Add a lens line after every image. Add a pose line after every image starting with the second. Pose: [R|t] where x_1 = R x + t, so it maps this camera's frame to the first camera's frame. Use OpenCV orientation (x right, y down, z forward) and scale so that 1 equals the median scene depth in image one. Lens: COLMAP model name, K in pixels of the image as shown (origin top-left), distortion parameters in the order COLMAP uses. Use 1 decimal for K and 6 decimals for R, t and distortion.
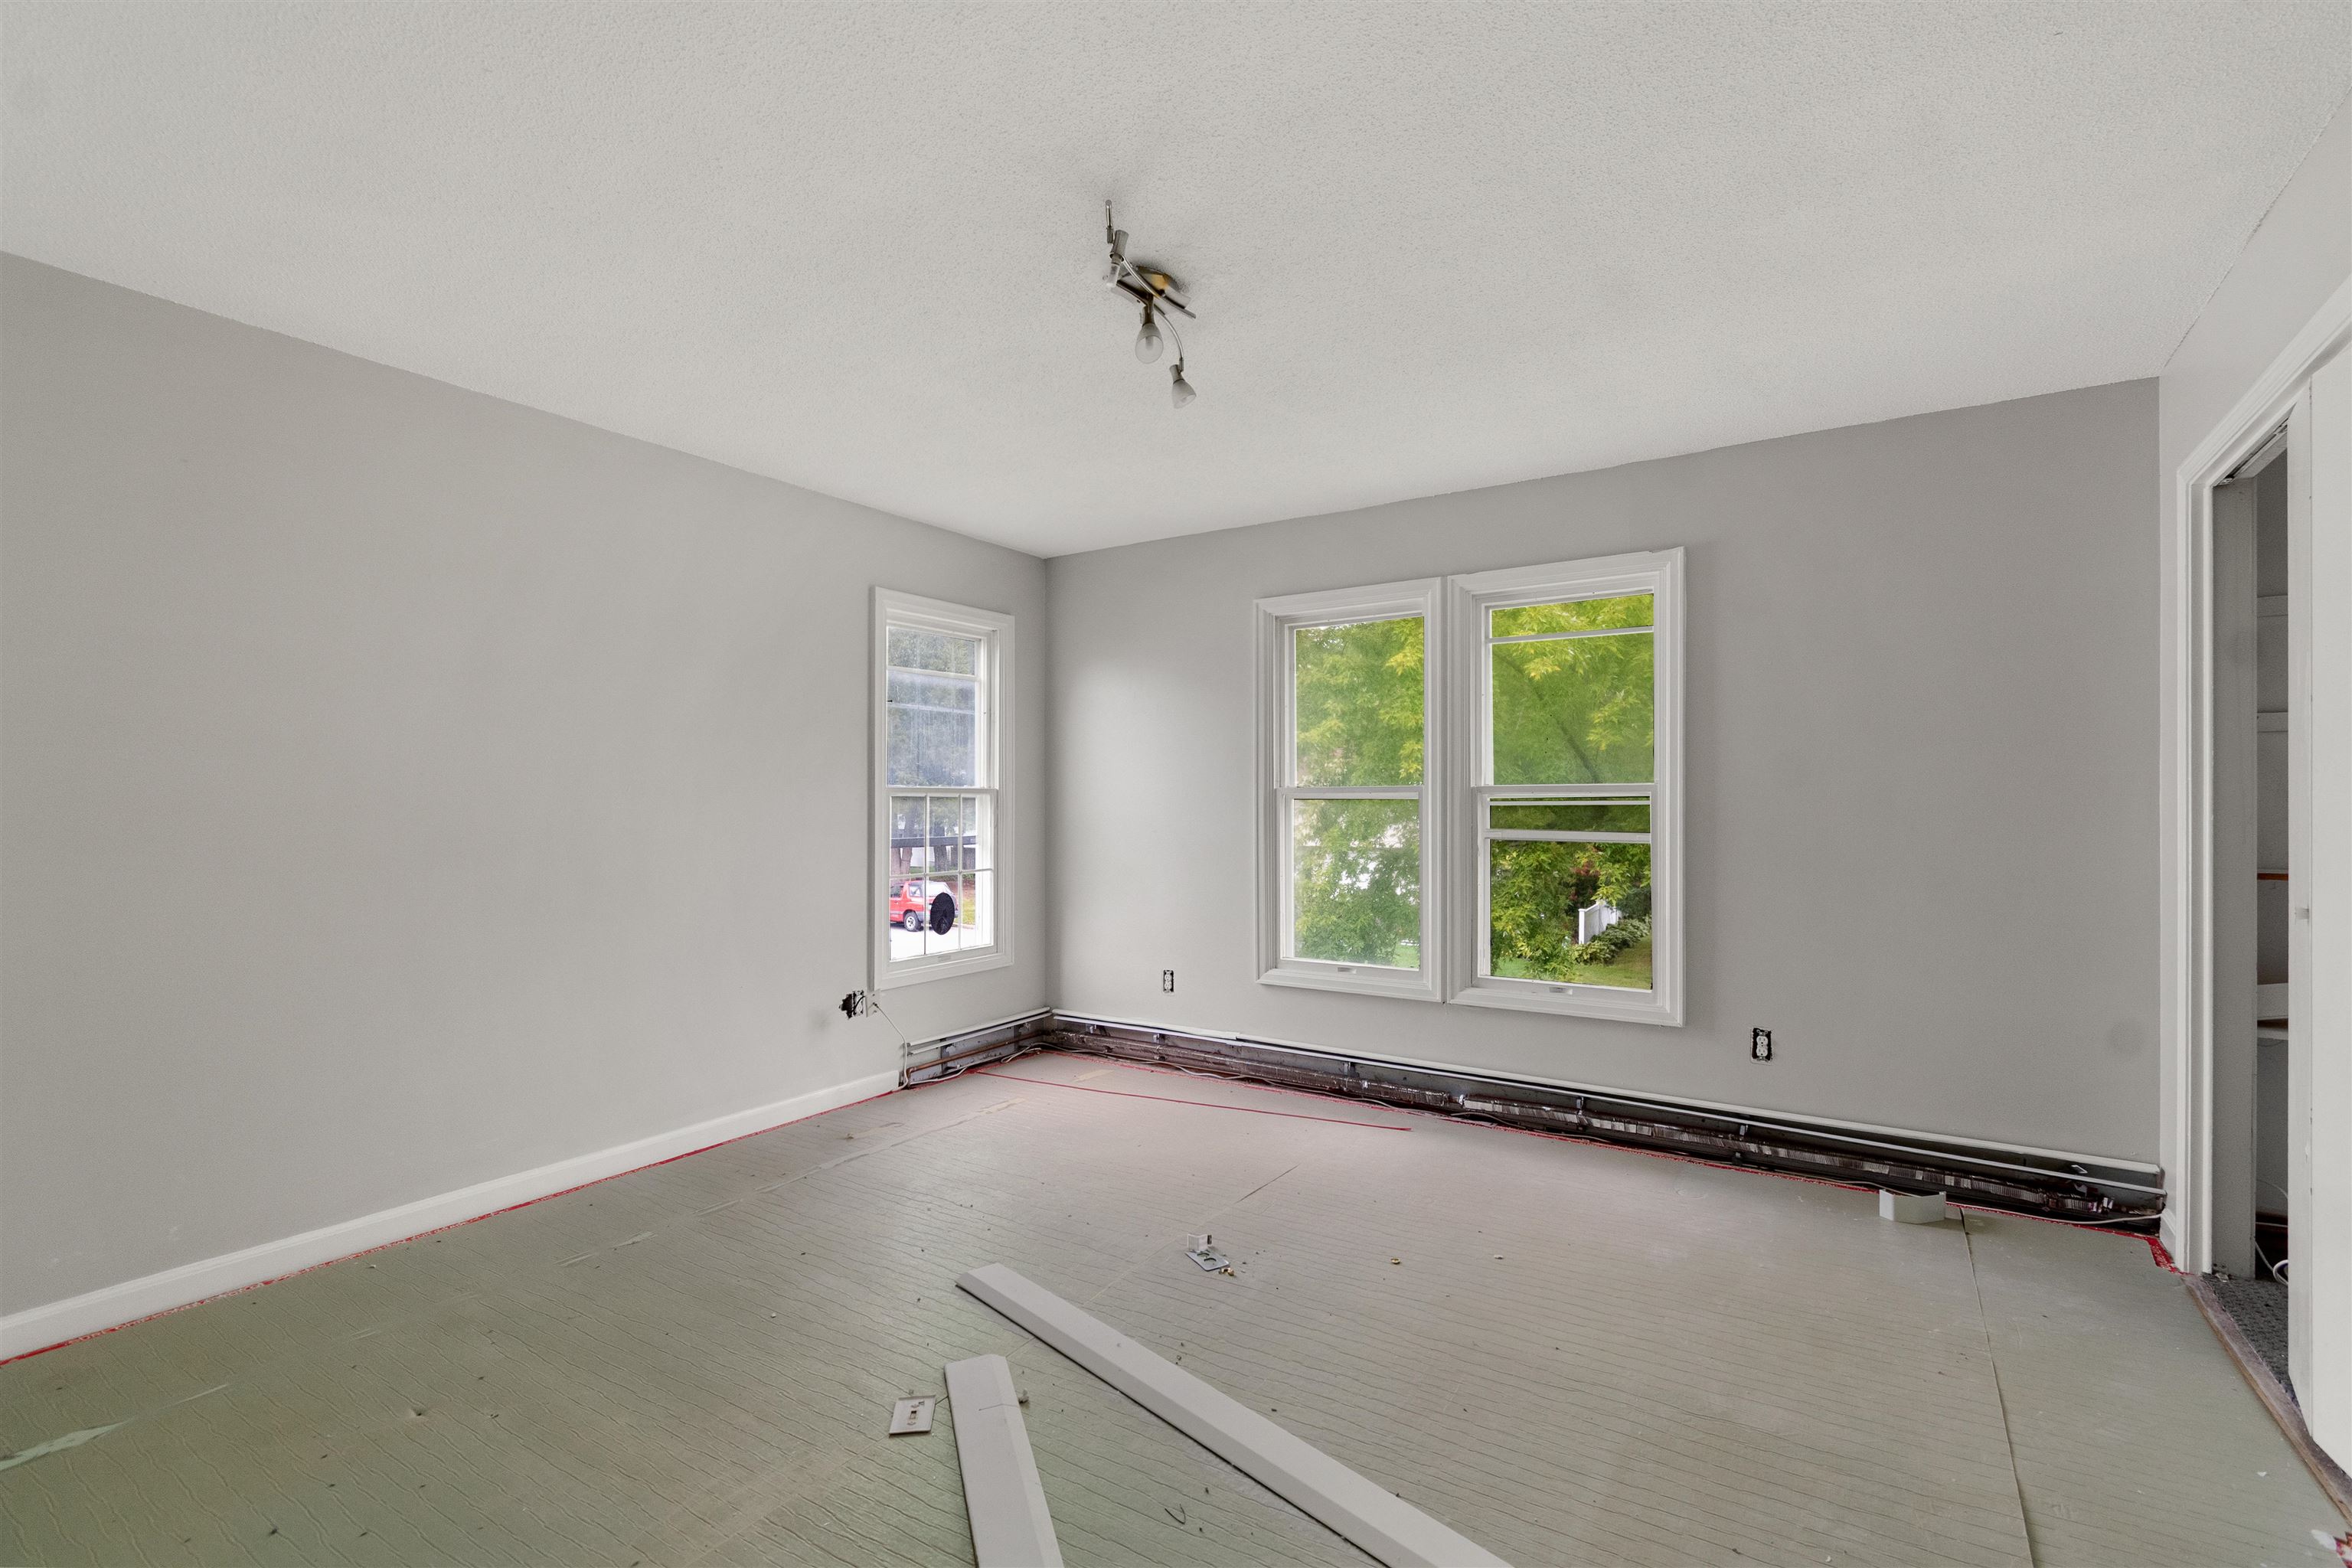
lens RADIAL K [[1041.1, 0, 1187.4], [0, 1041.1, 803.5], [0, 0, 1]] dist [0.000292, -0.000039]
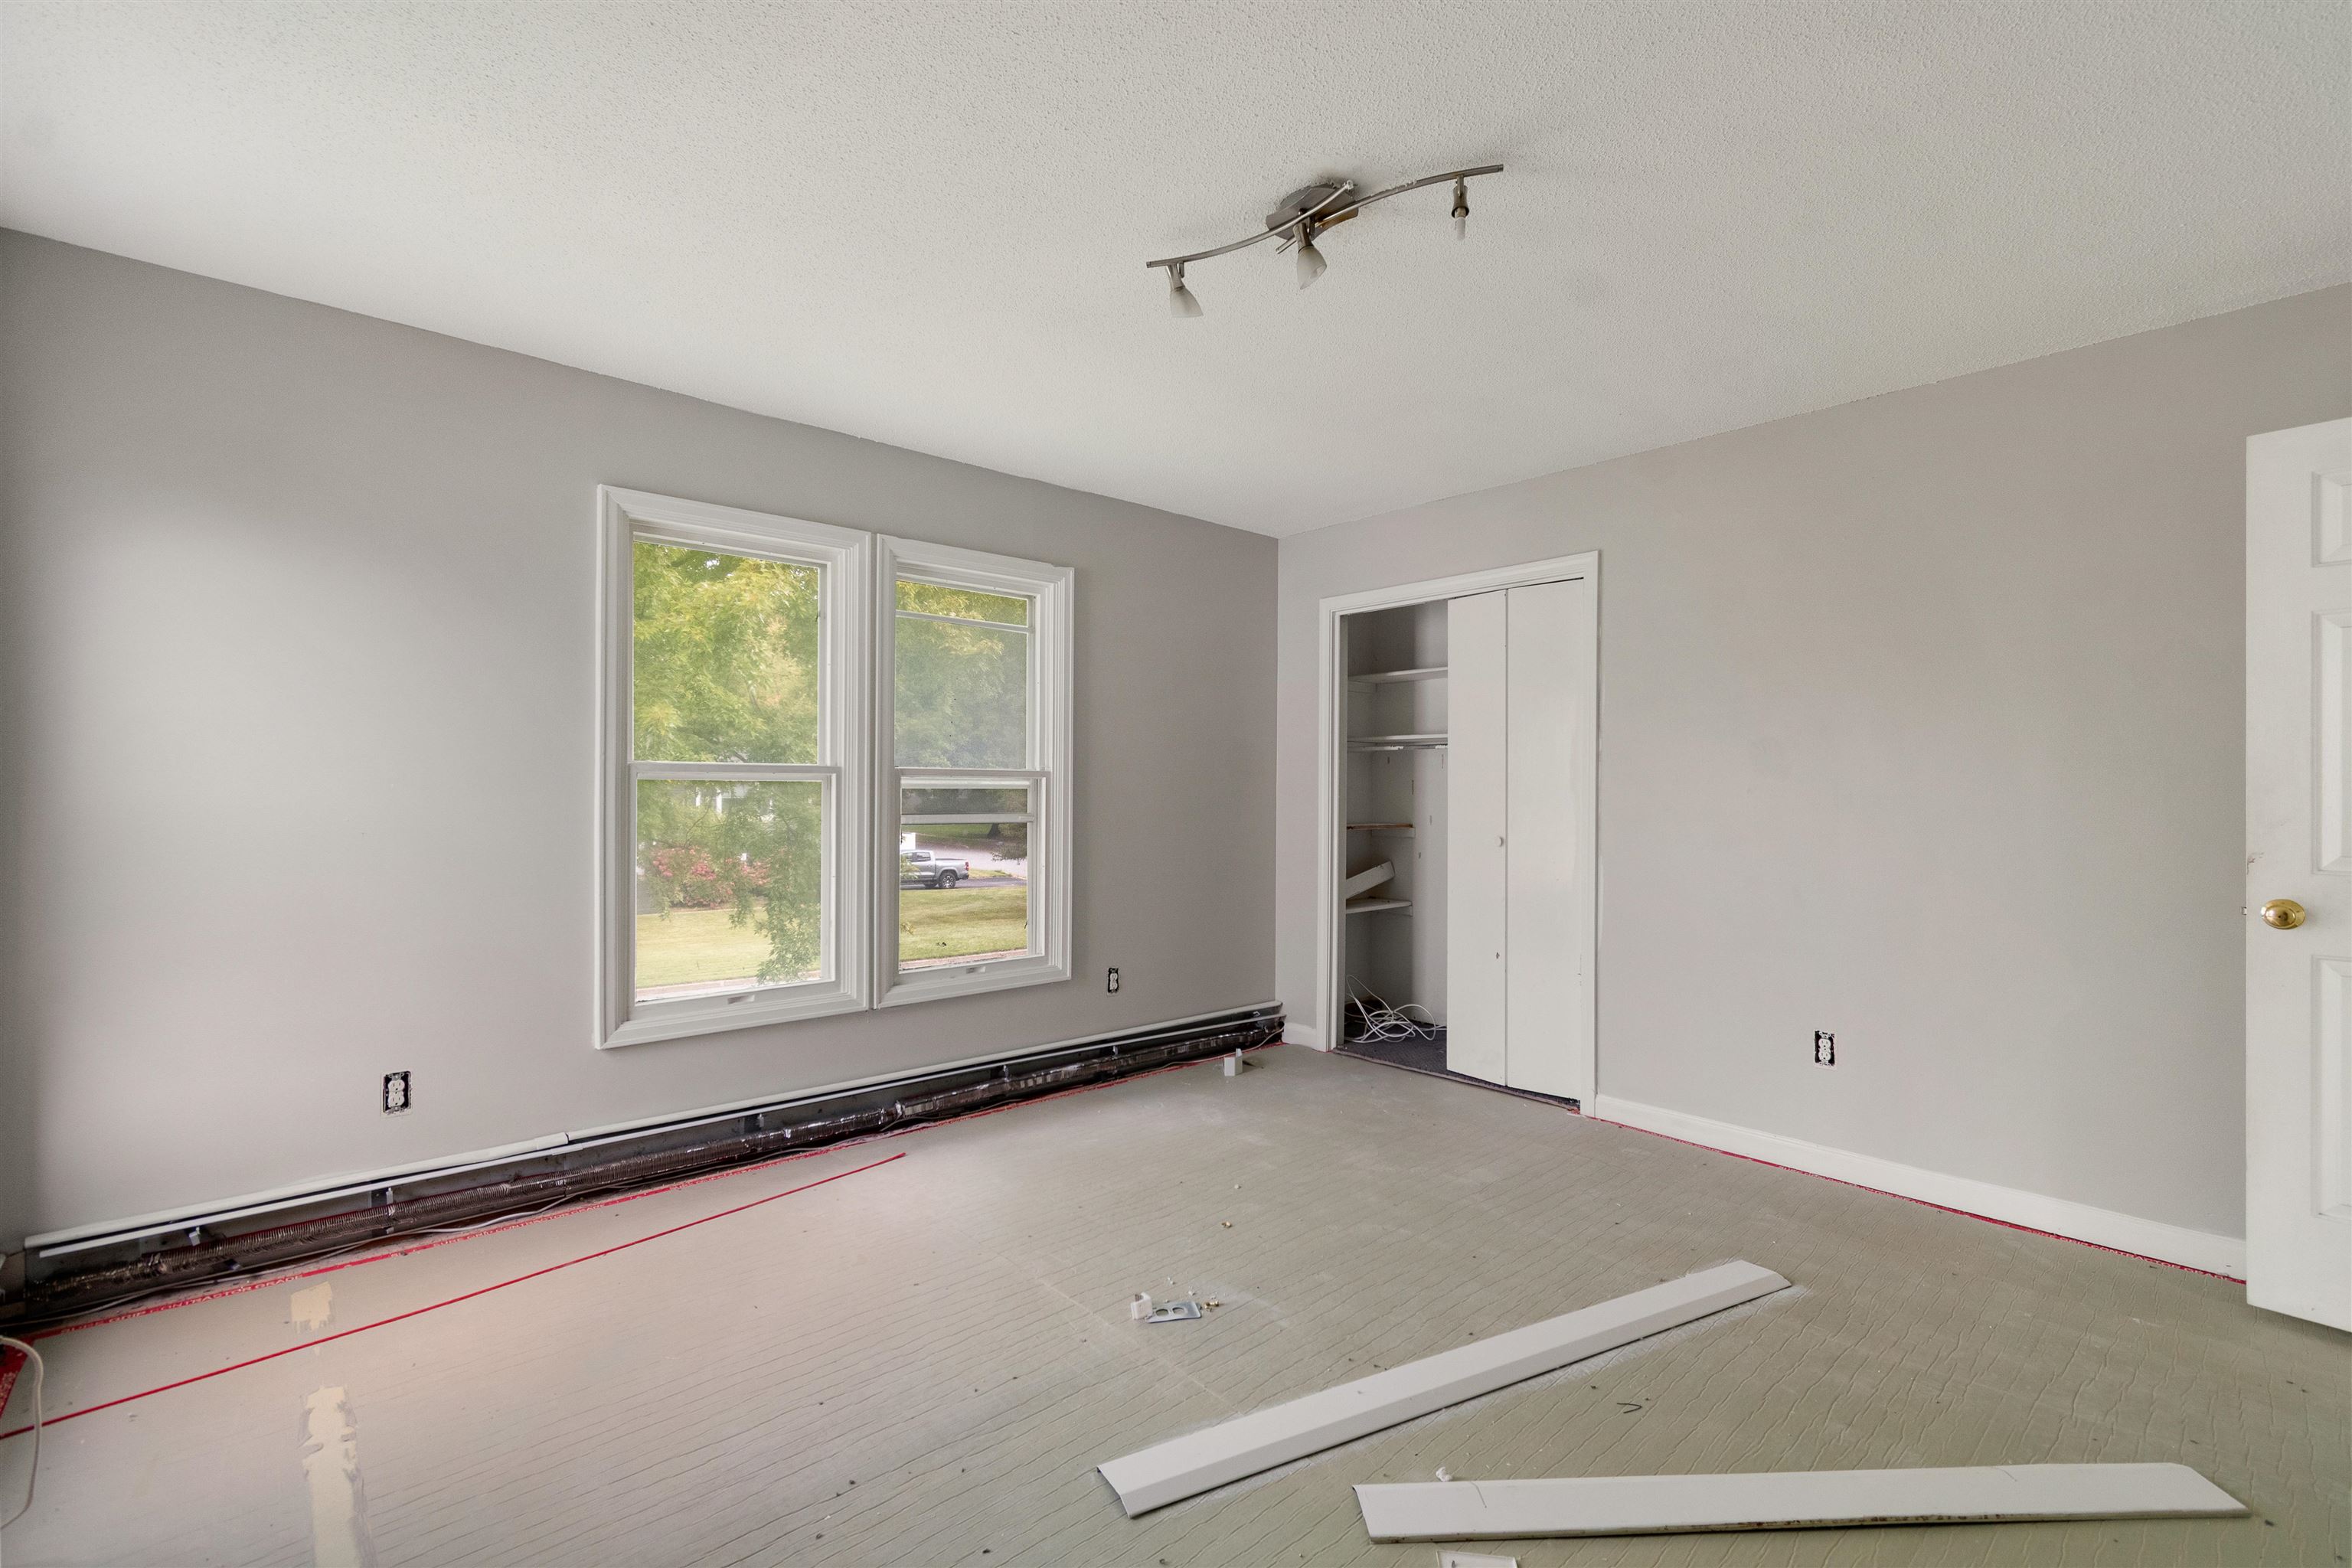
lens RADIAL K [[1031.4, 0, 1178.9], [0, 1031.4, 785.8], [0, 0, 1]] dist [-0.000107, -0.000404]
pose [[0.268315, 0.004302, 0.963322, -0.551413], [-0.004273, 0.999986, -0.003276, 0.001284], [-0.963322, -0.003238, 0.268330, 0.521137]]
